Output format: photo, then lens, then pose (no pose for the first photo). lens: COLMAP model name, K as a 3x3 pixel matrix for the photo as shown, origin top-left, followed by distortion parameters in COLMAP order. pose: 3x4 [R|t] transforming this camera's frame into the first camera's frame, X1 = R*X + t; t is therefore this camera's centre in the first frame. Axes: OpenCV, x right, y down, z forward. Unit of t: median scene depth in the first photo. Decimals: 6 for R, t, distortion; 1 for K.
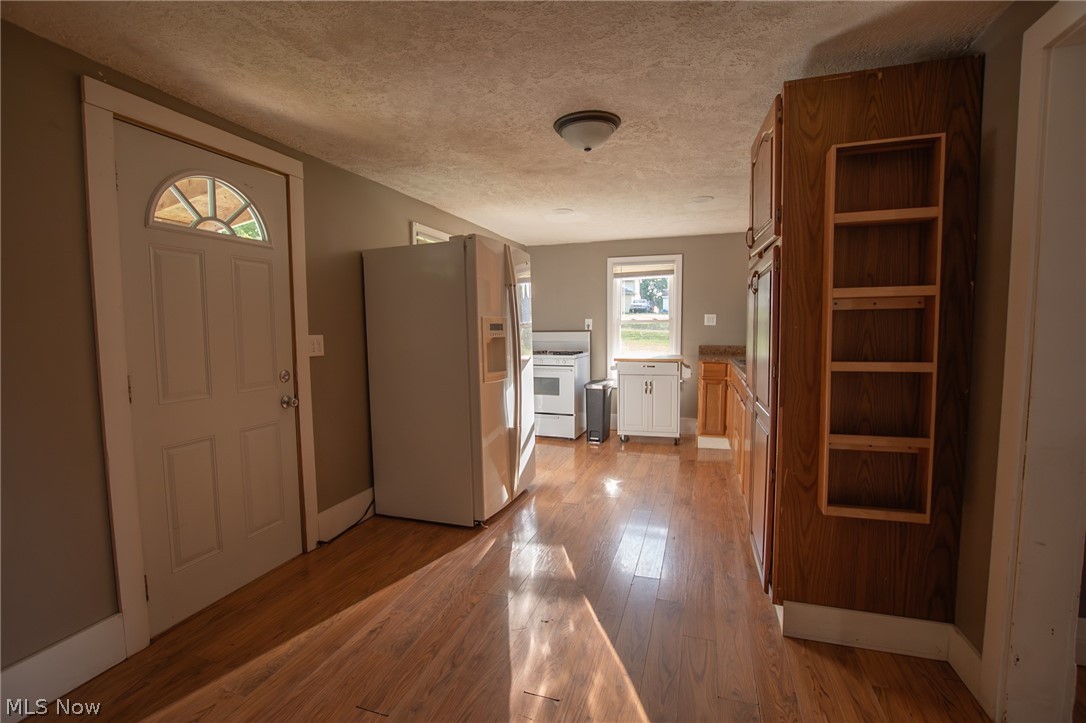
lens RADIAL K [[486.9, 0, 539.3], [0, 486.9, 364.7], [0, 0, 1]] dist [-0.033801, 0.006275]
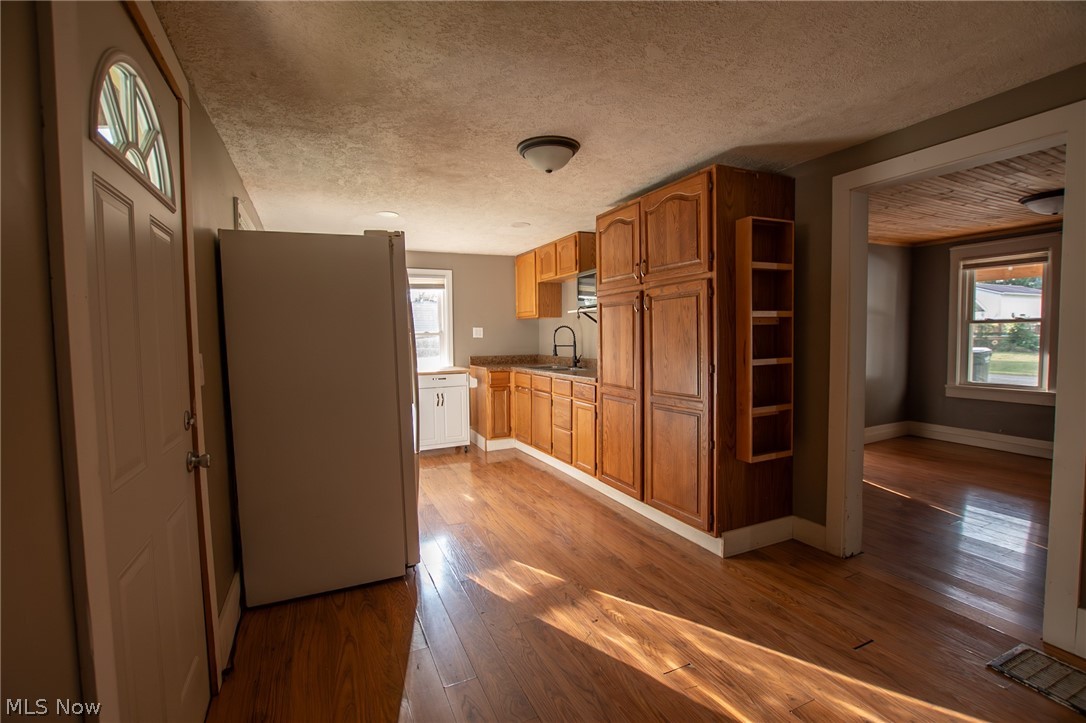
lens RADIAL K [[486.9, 0, 539.3], [0, 486.9, 364.7], [0, 0, 1]] dist [-0.033801, 0.006275]
pose [[0.725831, -0.042853, 0.686537, -0.327703], [0.062451, 0.998041, -0.003728, -0.009286], [-0.685032, 0.045581, 0.727086, 0.129618]]
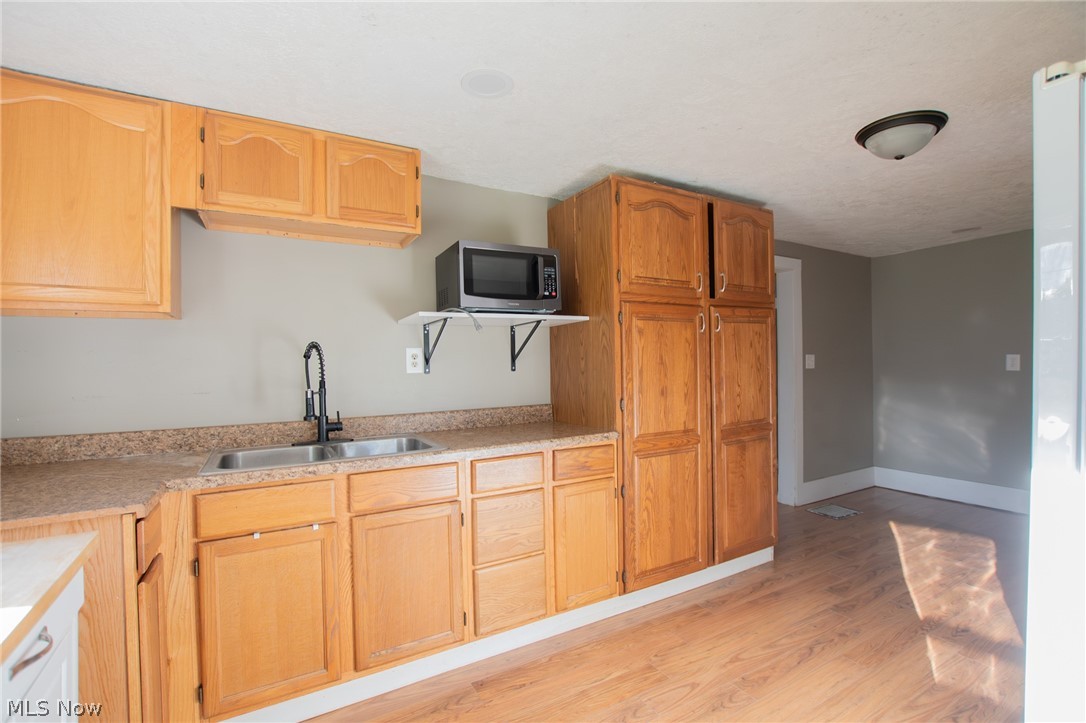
lens RADIAL K [[486.9, 0, 539.3], [0, 486.9, 364.7], [0, 0, 1]] dist [-0.033801, 0.006275]
pose [[-0.748159, 0.017508, 0.663289, 0.009843], [0.075707, 0.995376, 0.059120, -0.085290], [-0.659186, 0.094447, -0.746025, 1.037320]]
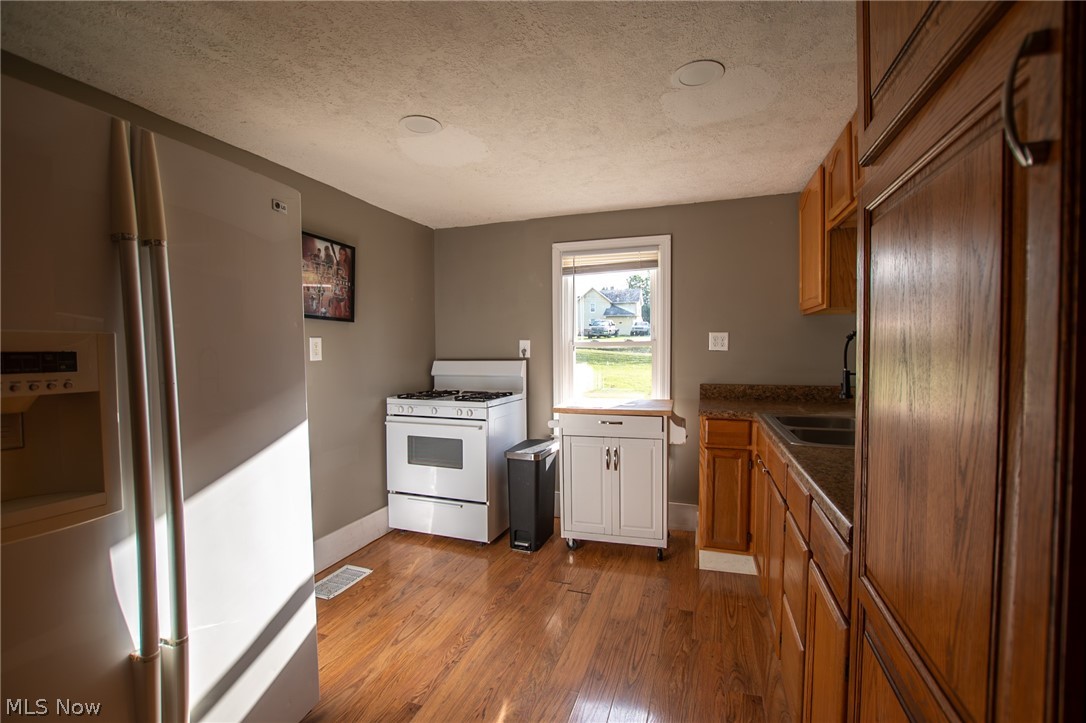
lens RADIAL K [[481.3, 0, 542.1], [0, 481.3, 364.9], [0, 0, 1]] dist [-0.031498, 0.006199]
pose [[0.999969, 0.001334, -0.007806, 0.152470], [-0.001694, 0.998927, -0.046273, -0.039217], [0.007736, 0.046284, 0.998898, 0.445934]]
